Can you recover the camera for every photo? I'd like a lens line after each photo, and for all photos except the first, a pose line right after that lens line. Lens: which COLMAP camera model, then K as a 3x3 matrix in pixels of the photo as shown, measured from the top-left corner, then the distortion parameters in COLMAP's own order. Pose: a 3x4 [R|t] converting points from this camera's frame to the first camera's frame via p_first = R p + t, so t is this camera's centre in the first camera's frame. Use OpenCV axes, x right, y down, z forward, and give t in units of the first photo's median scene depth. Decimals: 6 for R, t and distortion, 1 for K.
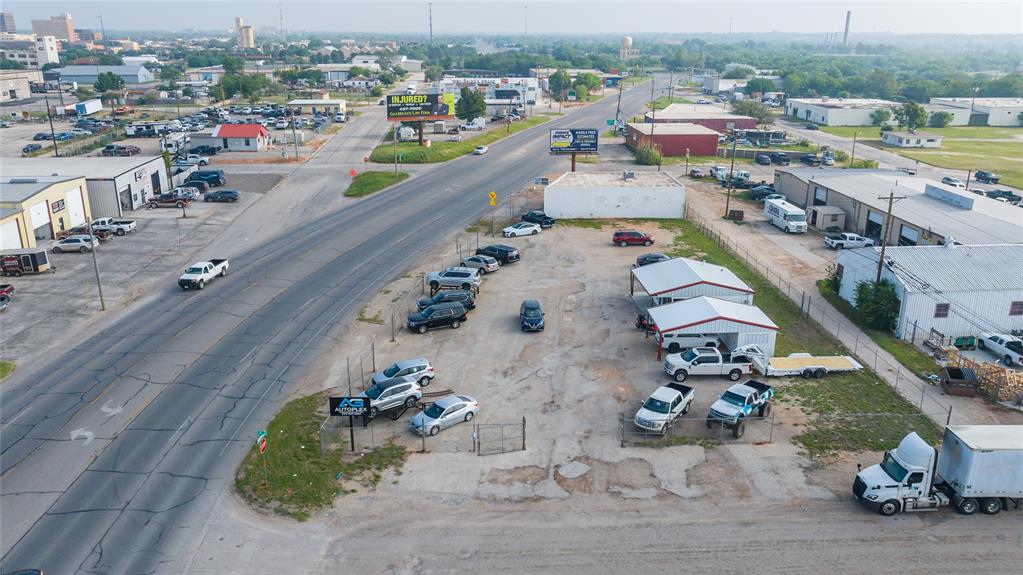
lens RADIAL K [[777.5, 0, 511.5], [0, 777.5, 287.5], [0, 0, 1]] dist [-0.016586, 0.005023]
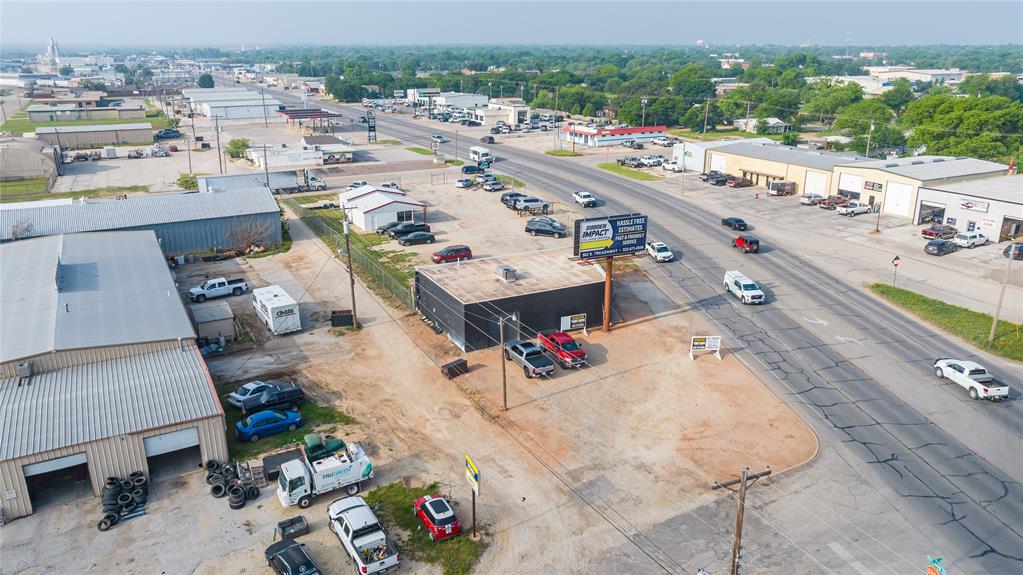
lens RADIAL K [[737.8, 0, 522.6], [0, 737.8, 283.6], [0, 0, 1]] dist [-0.008581, -0.000839]
pose [[-0.901784, 0.124783, -0.413782, 0.477102], [-0.145580, 0.813759, 0.562675, -0.587135], [0.406931, 0.567649, -0.715669, 1.754724]]
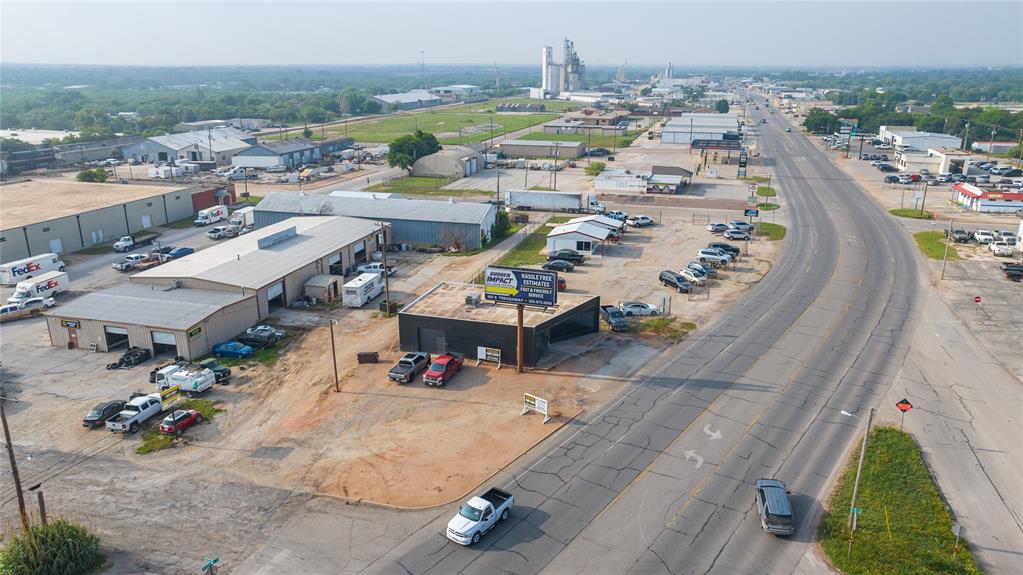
lens RADIAL K [[726.3, 0, 518.0], [0, 726.3, 274.2], [0, 0, 1]] dist [-0.014779, -0.000695]
pose [[-0.943036, -0.099636, 0.317420, -0.137742], [0.098989, 0.826856, 0.553633, -0.672127], [-0.317622, 0.553517, -0.769893, 1.838855]]
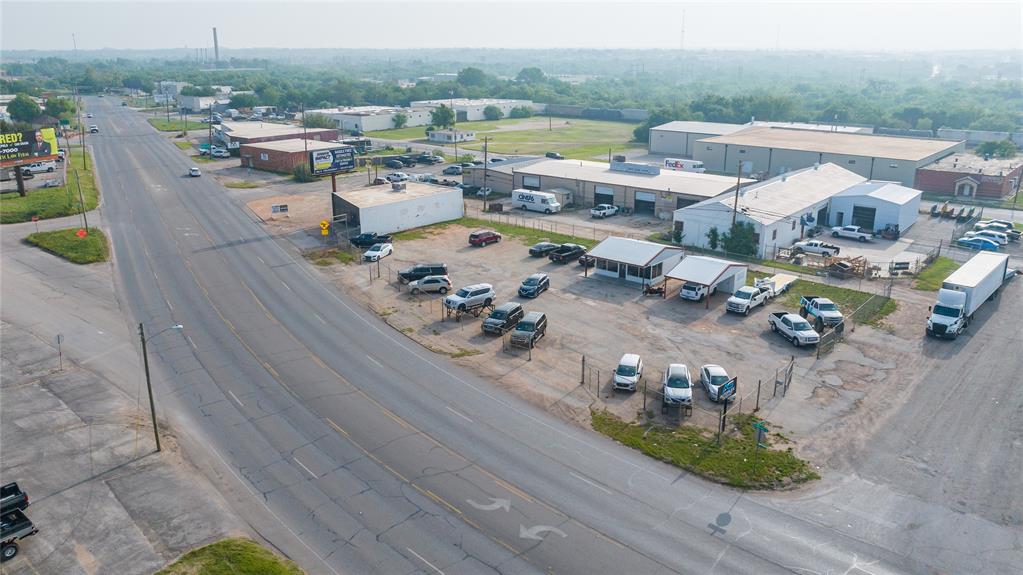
lens RADIAL K [[756.6, 0, 515.7], [0, 756.6, 286.1], [0, 0, 1]] dist [-0.013061, -0.001265]
pose [[0.692614, -0.221454, 0.686472, -0.566027], [0.230033, 0.969825, 0.080772, -0.074006], [-0.683646, 0.101967, 0.722656, 0.208172]]
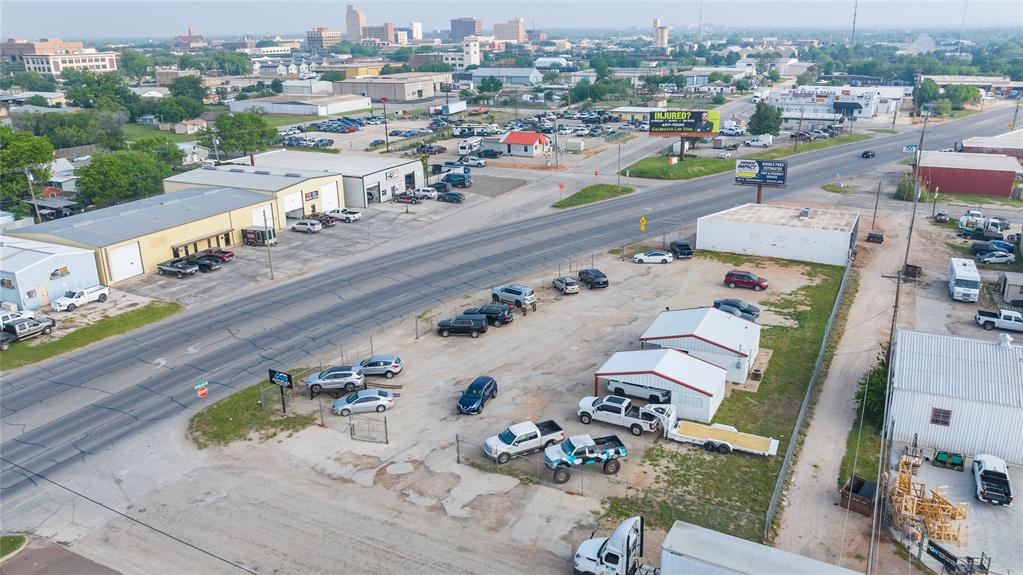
lens RADIAL K [[771.4, 0, 514.8], [0, 771.4, 286.5], [0, 0, 1]] dist [-0.009753, -0.002966]
pose [[0.862841, 0.143268, -0.484748, 0.377908], [-0.140093, 0.989204, 0.042999, -0.057814], [0.485675, 0.030808, 0.873597, 0.021906]]
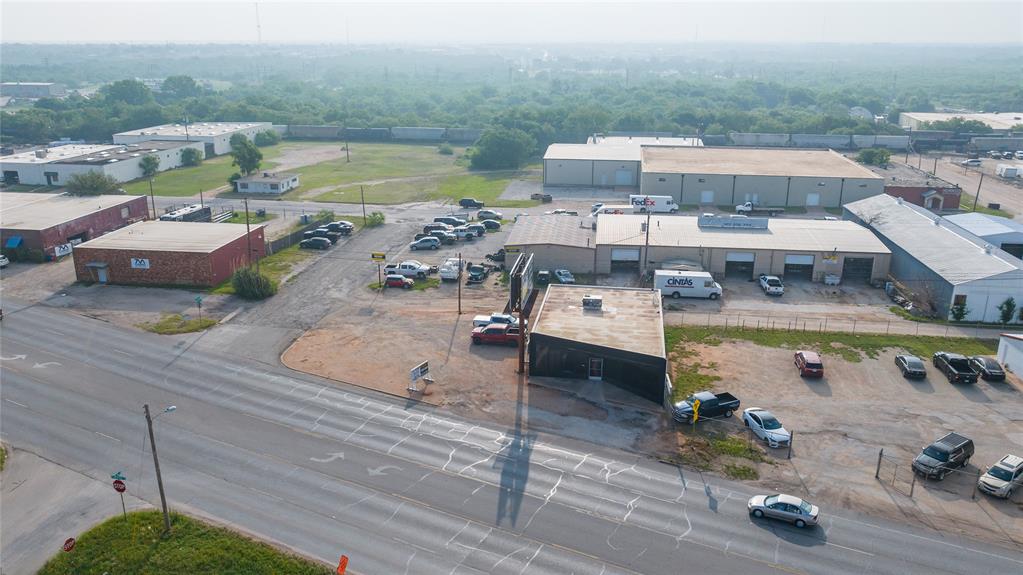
lens RADIAL K [[771.4, 0, 514.8], [0, 771.4, 286.5], [0, 0, 1]] dist [-0.009753, -0.002966]
pose [[0.193646, -0.303127, 0.933068, -0.613391], [0.308600, 0.921614, 0.235360, -0.414603], [-0.931272, 0.242368, 0.272012, 1.056053]]
